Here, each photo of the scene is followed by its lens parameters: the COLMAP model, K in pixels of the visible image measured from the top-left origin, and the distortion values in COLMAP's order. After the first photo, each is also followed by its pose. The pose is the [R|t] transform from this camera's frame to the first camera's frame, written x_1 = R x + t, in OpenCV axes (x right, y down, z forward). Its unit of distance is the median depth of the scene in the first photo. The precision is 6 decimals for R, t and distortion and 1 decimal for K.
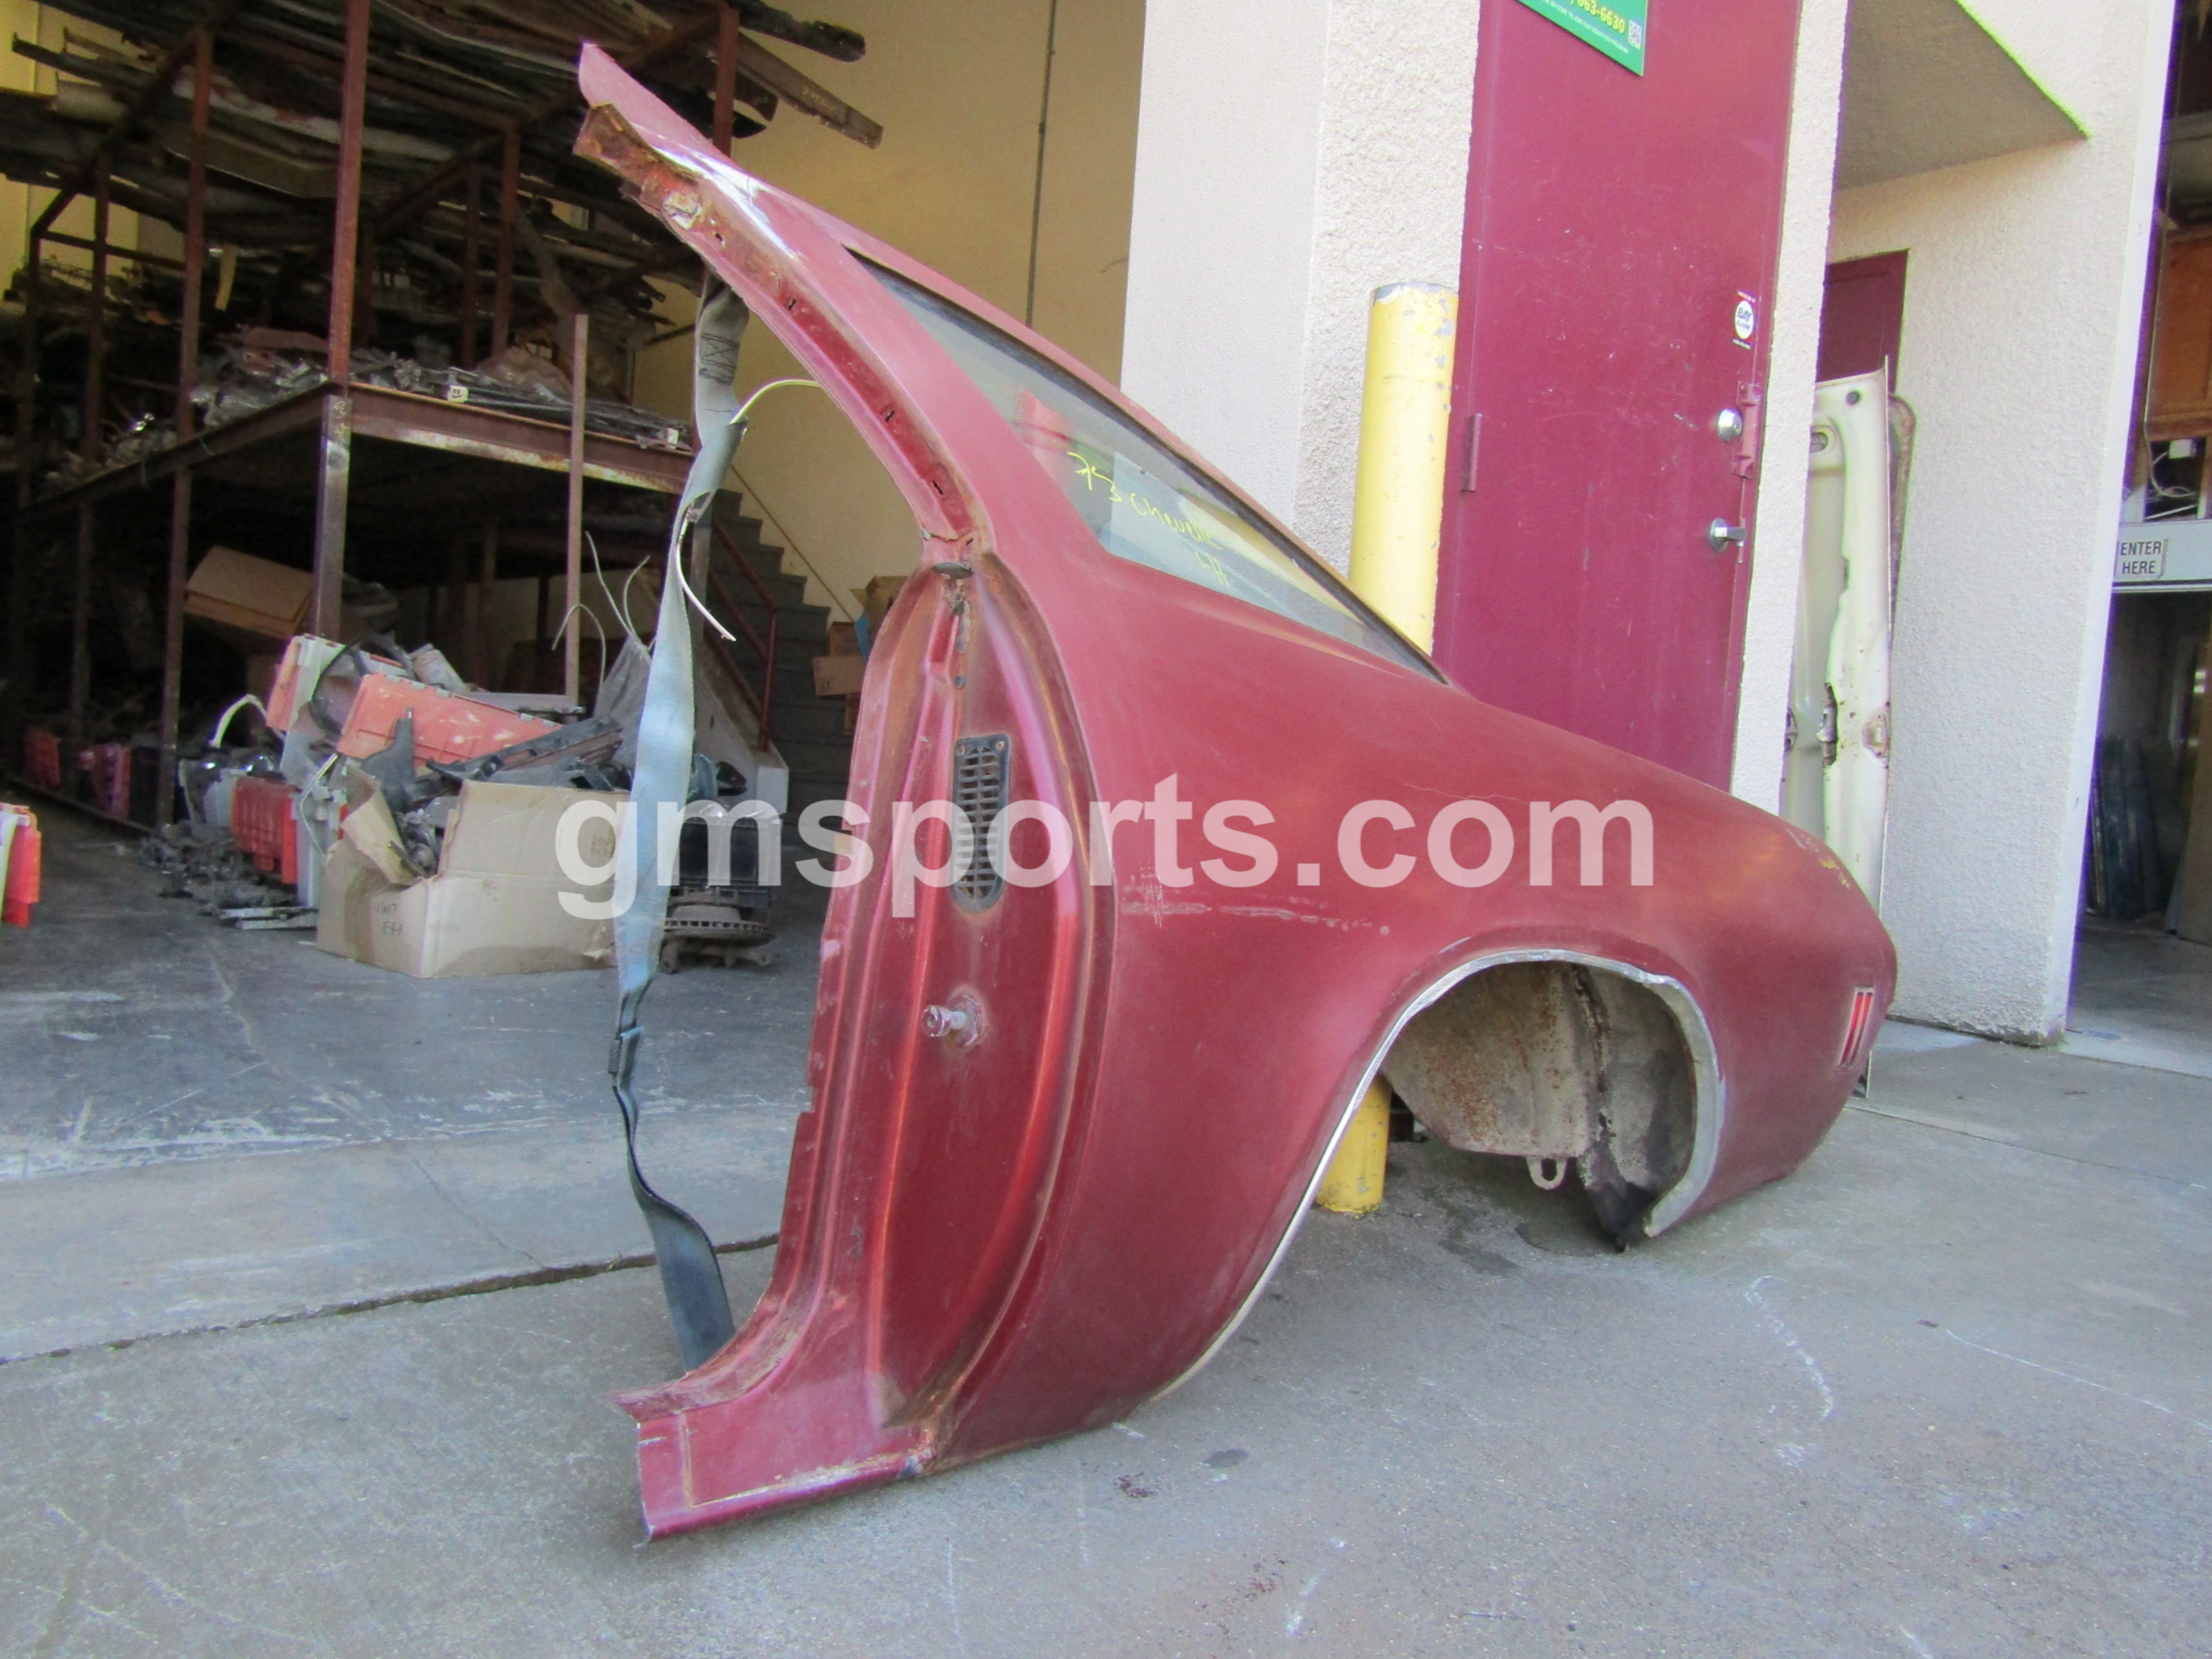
lens RADIAL K [[1575.6, 0, 1105.7], [0, 1575.6, 839.0], [0, 0, 1]] dist [-0.004074, -0.001117]
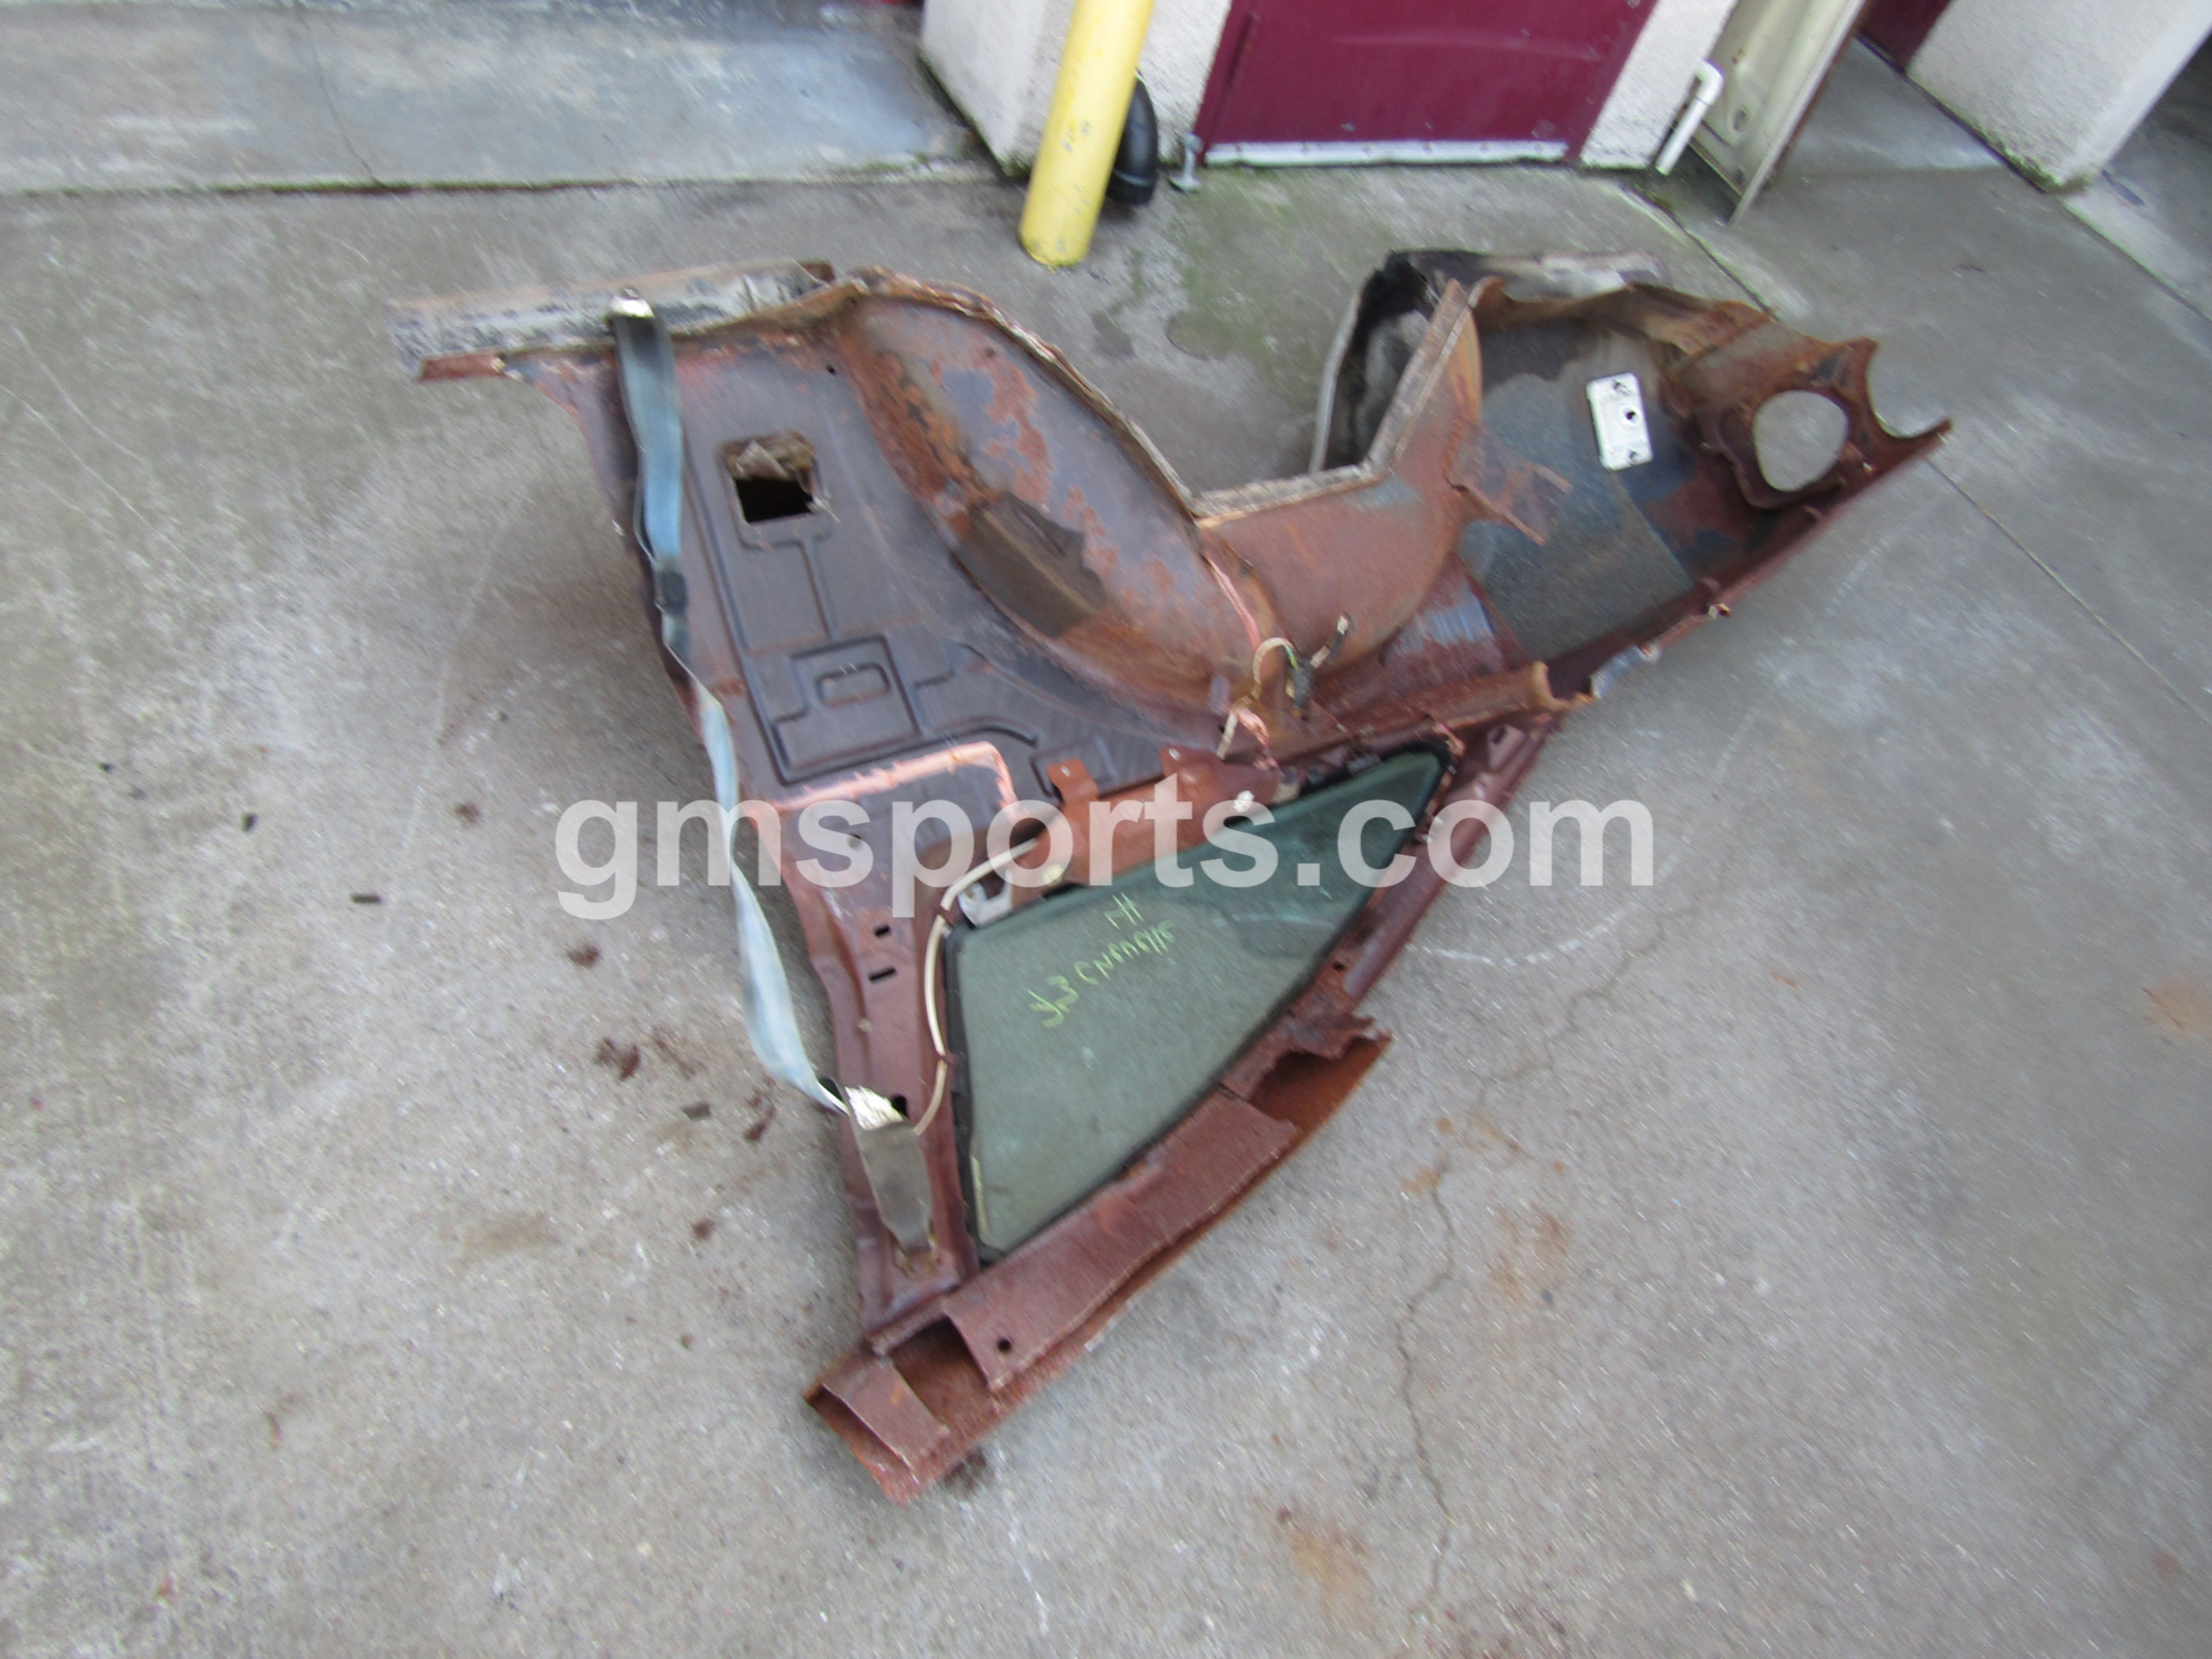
lens RADIAL K [[1575.6, 0, 1090.8], [0, 1575.6, 836.2], [0, 0, 1]] dist [-0.004074, -0.001117]
pose [[0.953202, 0.301403, -0.023724, 0.479114], [-0.196402, 0.676961, 0.709330, -0.469937], [0.229854, -0.671476, 0.704477, -0.236511]]
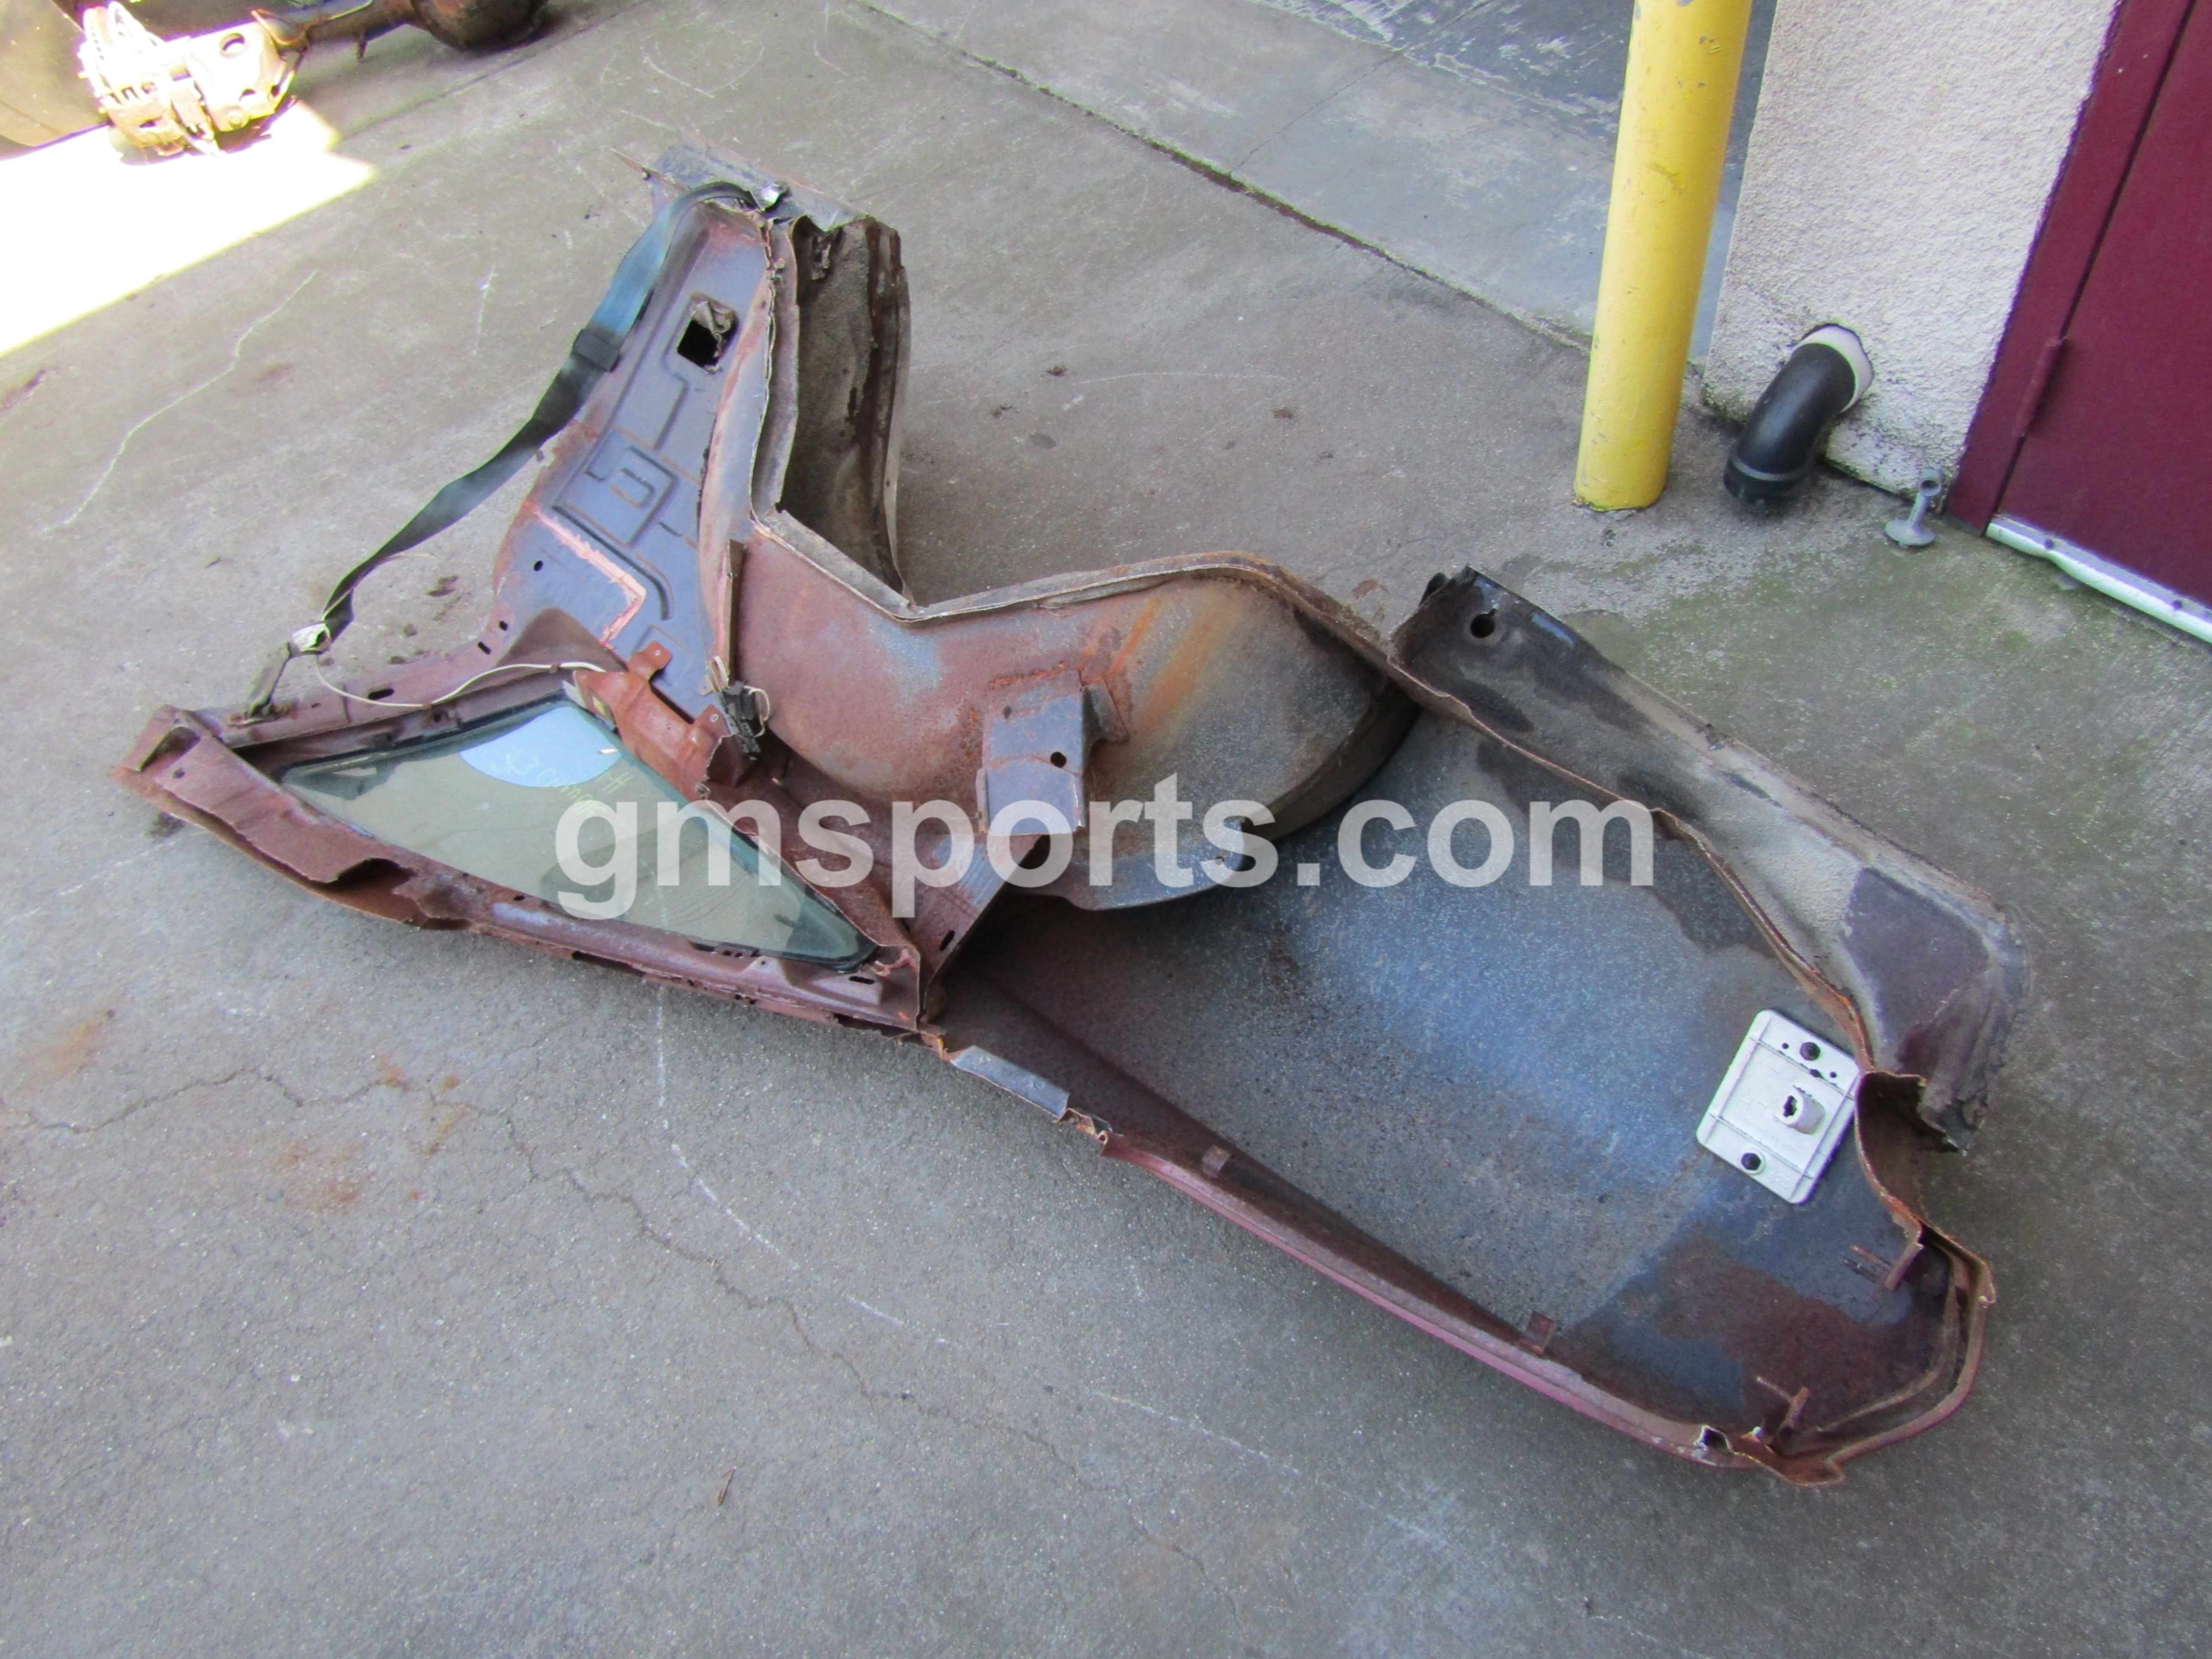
lens RADIAL K [[1575.6, 0, 1108.4], [0, 1575.6, 824.1], [0, 0, 1]] dist [-0.004074, -0.001117]
pose [[-0.049402, 0.727624, -0.684195, 1.377969], [0.070999, 0.685857, 0.724265, -0.507496], [0.996252, -0.012797, -0.085543, 1.052594]]
